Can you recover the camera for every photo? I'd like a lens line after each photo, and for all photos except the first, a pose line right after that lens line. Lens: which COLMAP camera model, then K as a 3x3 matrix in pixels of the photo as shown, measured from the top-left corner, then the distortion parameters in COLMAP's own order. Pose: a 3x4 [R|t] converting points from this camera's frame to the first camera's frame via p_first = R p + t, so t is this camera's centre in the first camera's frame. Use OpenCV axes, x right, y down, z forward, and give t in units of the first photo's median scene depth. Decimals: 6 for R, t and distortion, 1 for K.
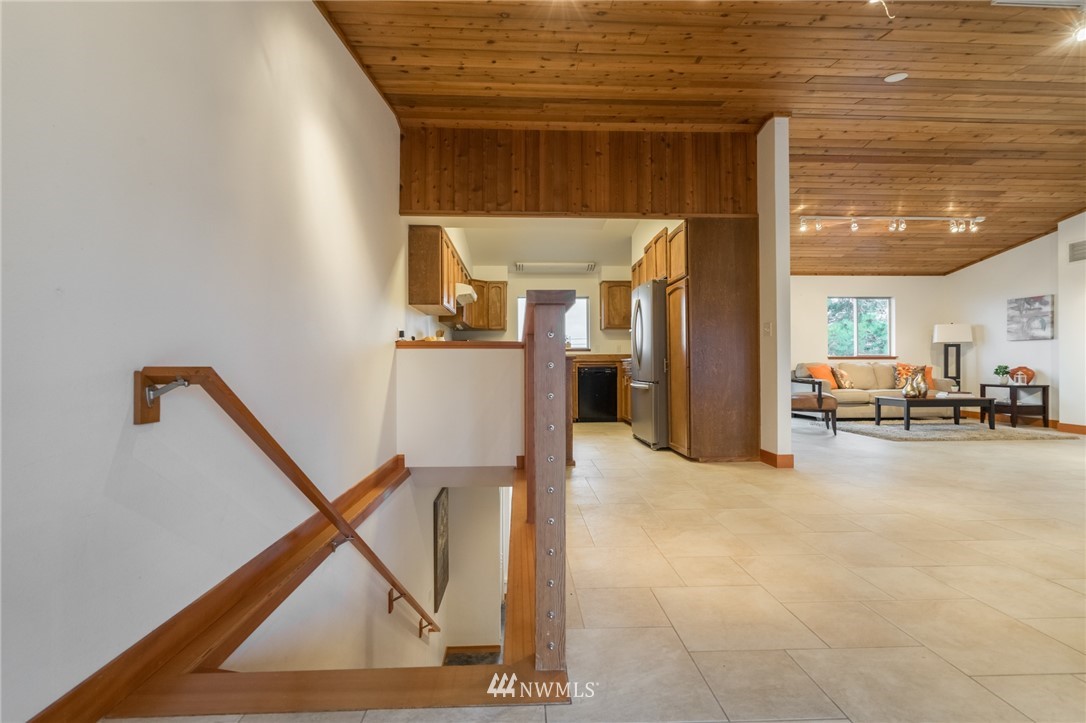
lens RADIAL K [[493.3, 0, 539.0], [0, 493.3, 363.7], [0, 0, 1]] dist [0.000290, -0.000712]
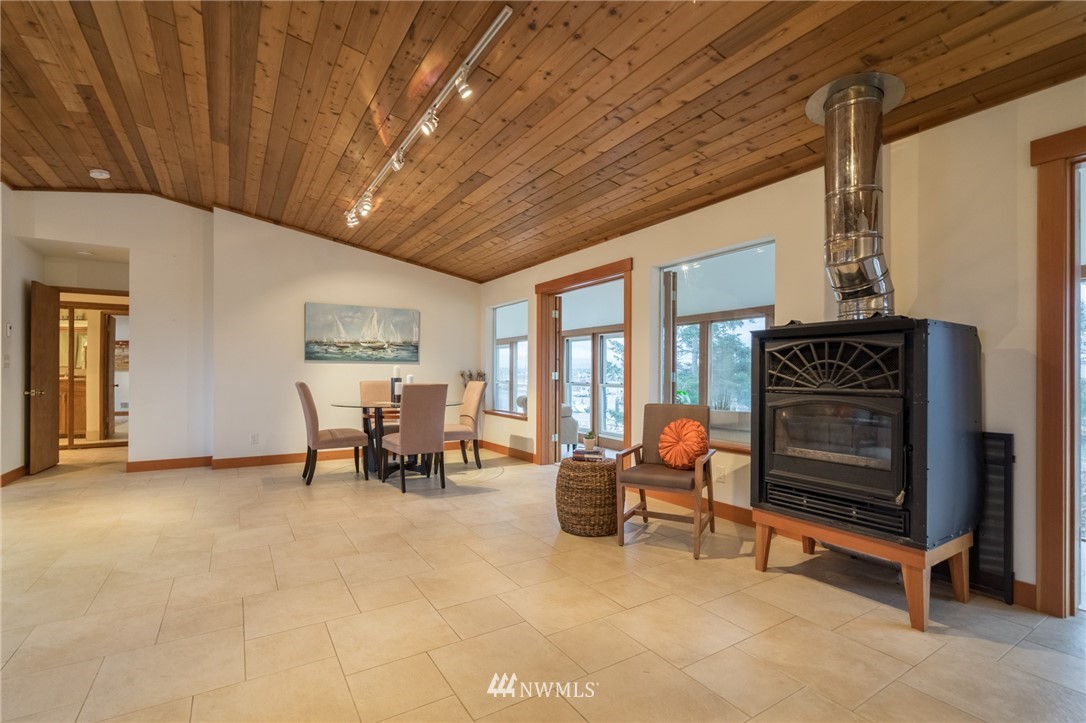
lens RADIAL K [[493.3, 0, 542.5], [0, 493.3, 371.7], [0, 0, 1]] dist [0.000290, -0.000712]
pose [[-0.496283, 0.003142, 0.868155, 0.045254], [-0.003147, 0.999980, -0.005418, -0.027528], [-0.868155, -0.005421, -0.496264, 0.508066]]
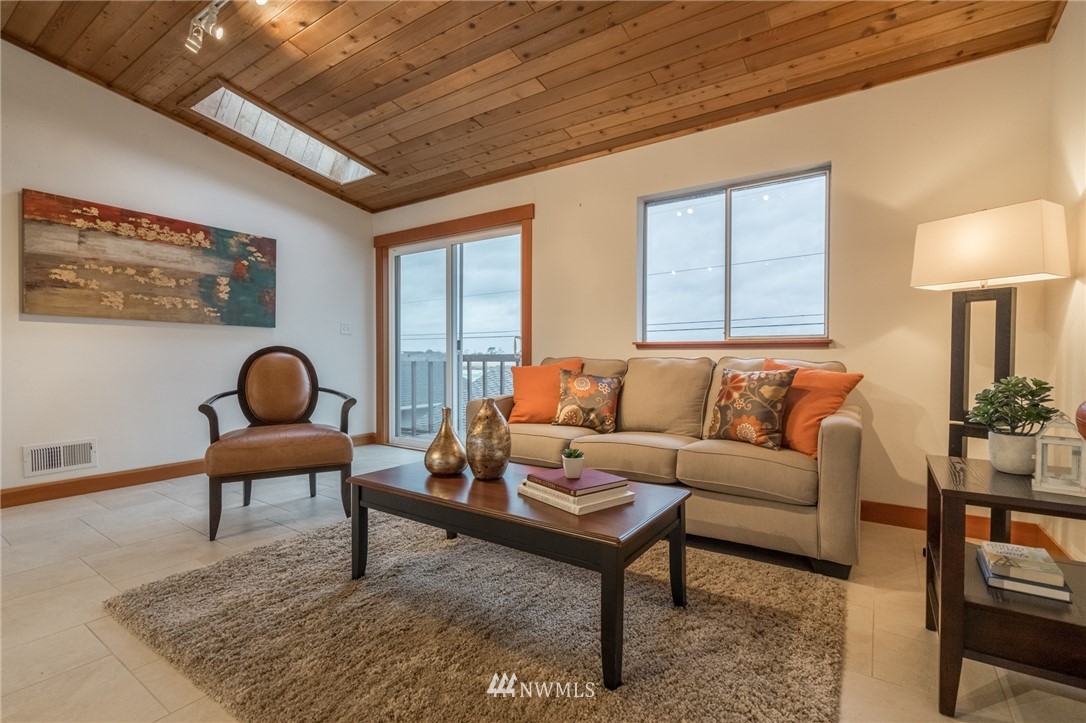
lens RADIAL K [[493.3, 0, 542.8], [0, 493.3, 366.0], [0, 0, 1]] dist [0.000290, -0.000712]
pose [[0.800641, 0.017526, -0.598888, 0.929060], [-0.001583, 0.999630, 0.027137, -0.006925], [0.599143, -0.020779, 0.800373, 0.742319]]
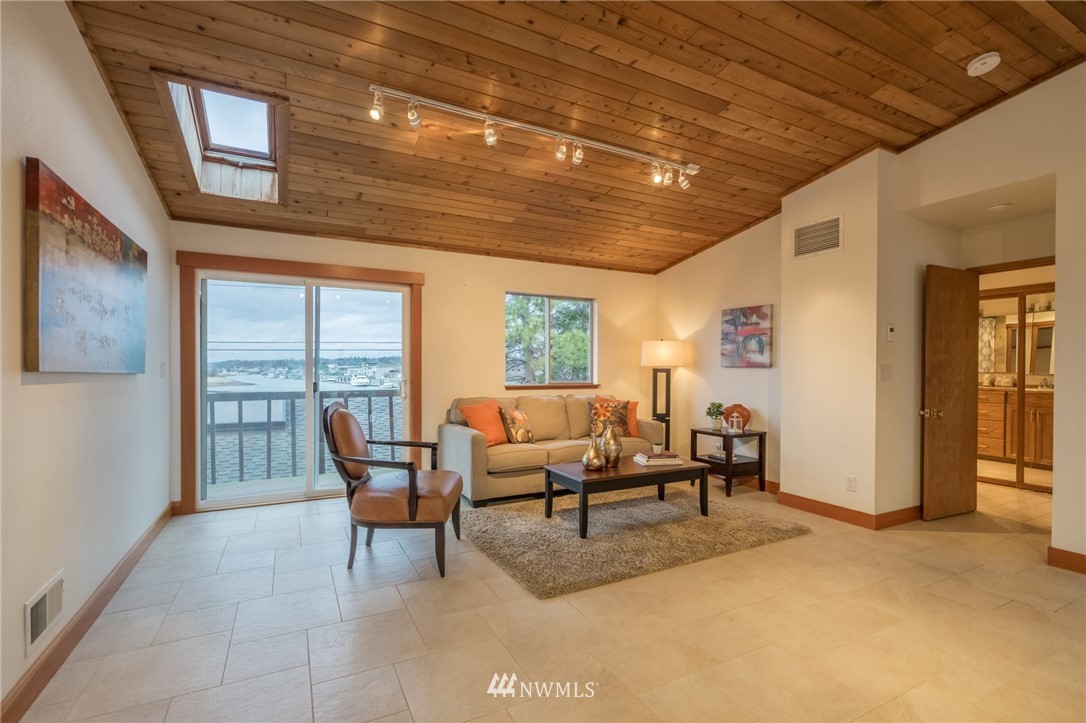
lens RADIAL K [[493.3, 0, 546.8], [0, 493.3, 372.1], [0, 0, 1]] dist [0.000290, -0.000712]
pose [[0.904996, 0.003979, 0.425401, 0.436154], [-0.007962, 0.999940, 0.007586, -0.044706], [-0.425345, -0.010253, 0.904973, 0.481733]]
